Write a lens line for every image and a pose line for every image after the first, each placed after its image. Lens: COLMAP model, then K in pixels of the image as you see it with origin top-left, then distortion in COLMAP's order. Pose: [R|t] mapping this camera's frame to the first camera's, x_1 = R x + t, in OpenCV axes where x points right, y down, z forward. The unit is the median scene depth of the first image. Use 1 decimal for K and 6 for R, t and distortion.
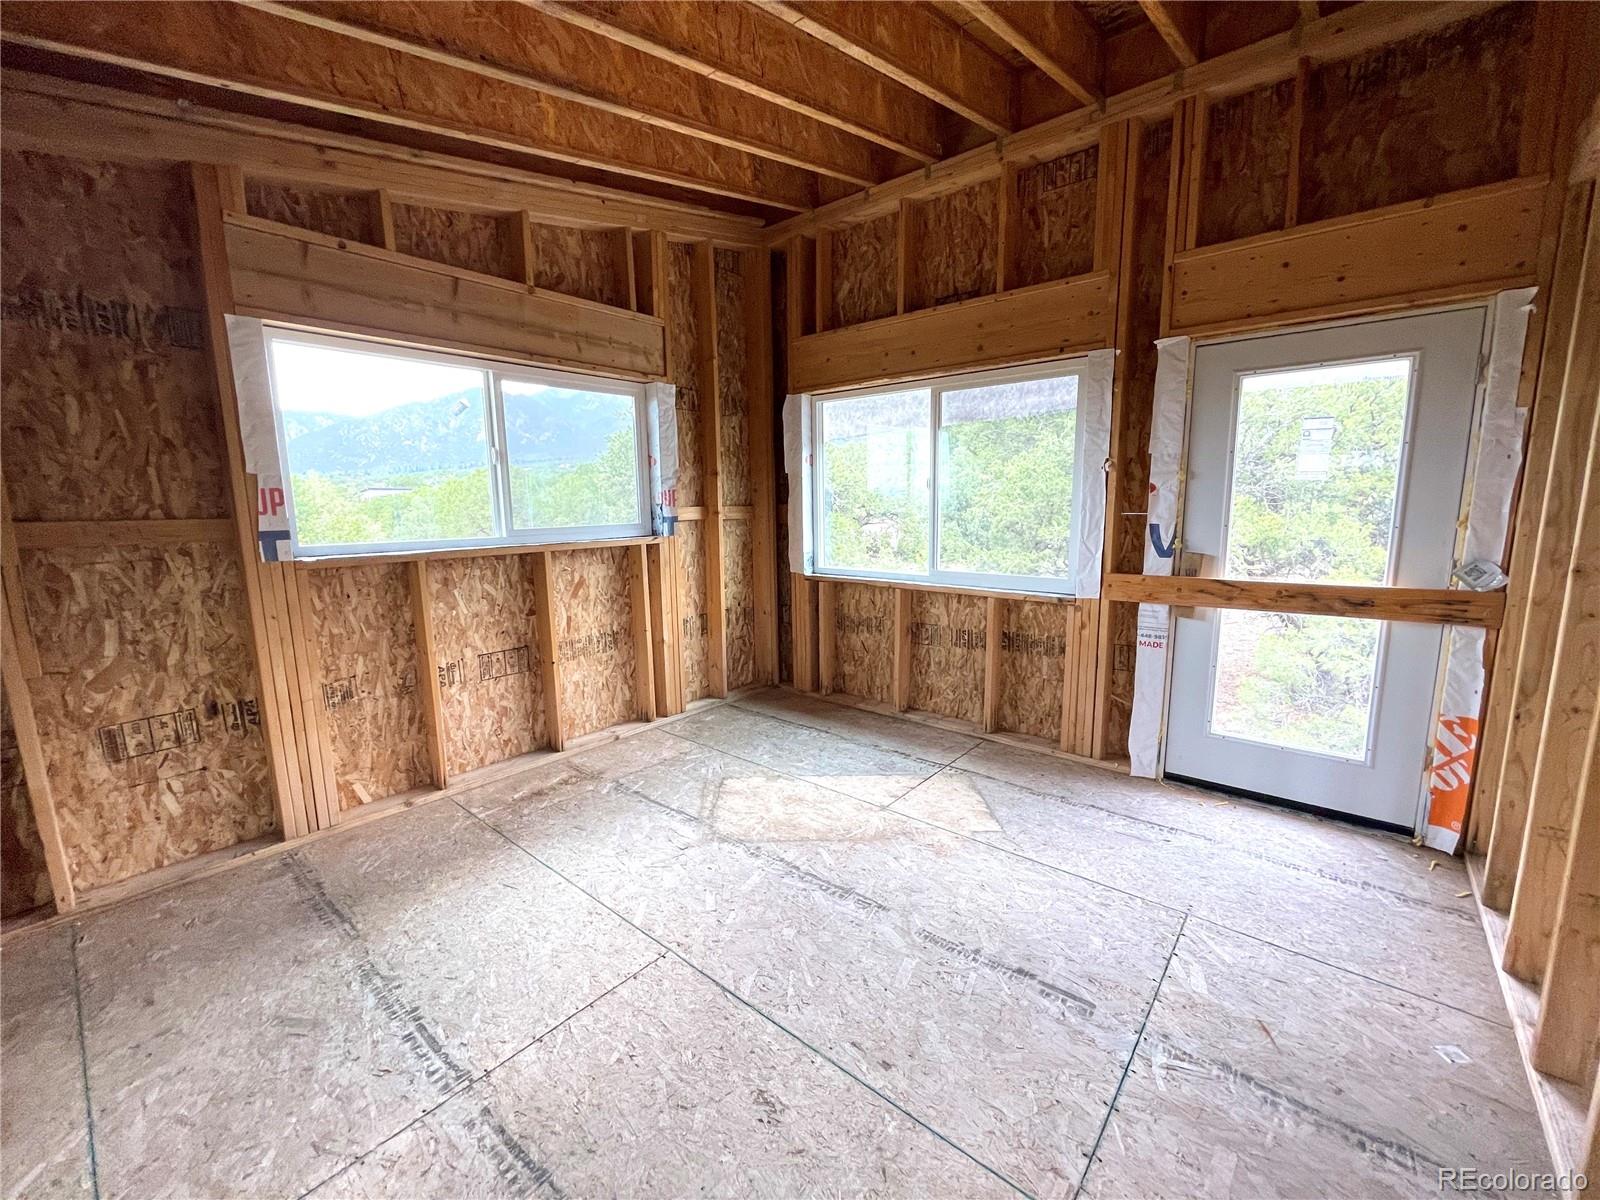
lens RADIAL K [[645.3, 0, 800.0], [0, 645.3, 600.0], [0, 0, 1]] dist [-0.001924, -0.000315]
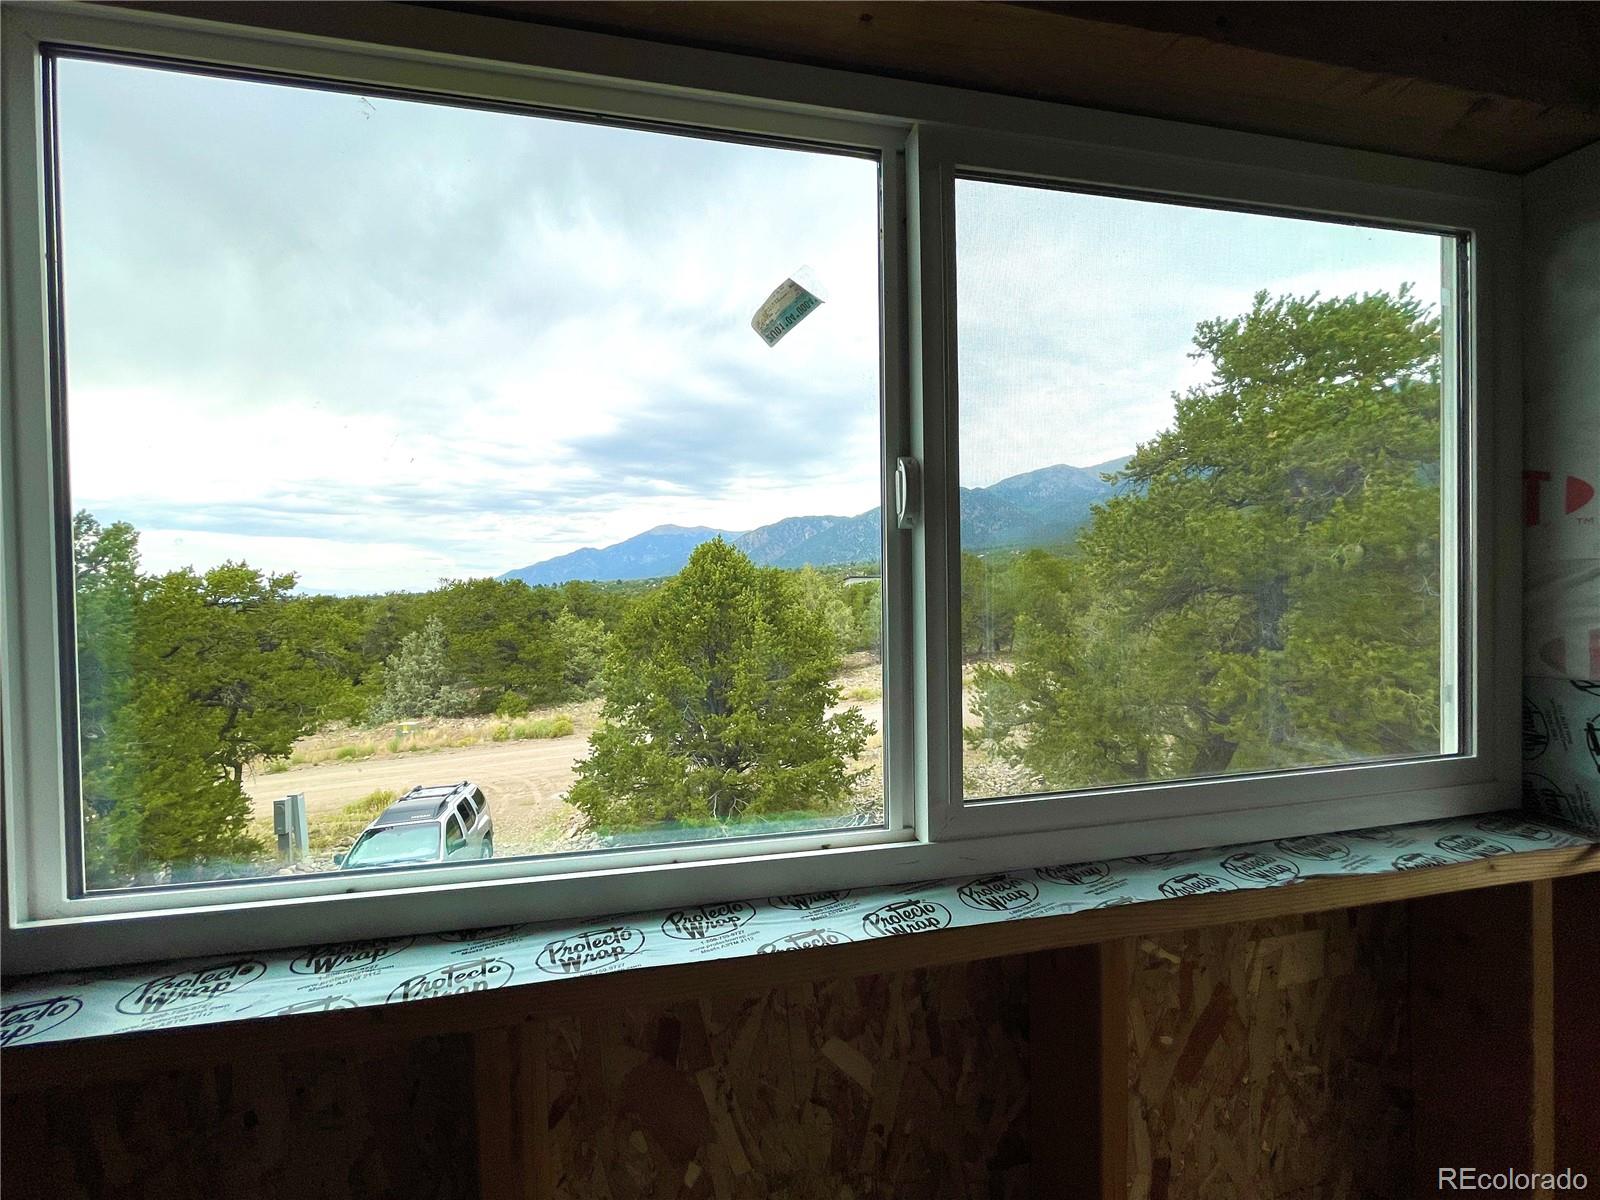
lens RADIAL K [[645.3, 0, 800.0], [0, 645.3, 600.0], [0, 0, 1]] dist [-0.001924, -0.000315]
pose [[0.785484, 0.012698, -0.618752, -0.335075], [-0.093551, 0.990737, -0.098427, -0.147409], [0.611771, 0.135198, 0.779396, 0.745643]]
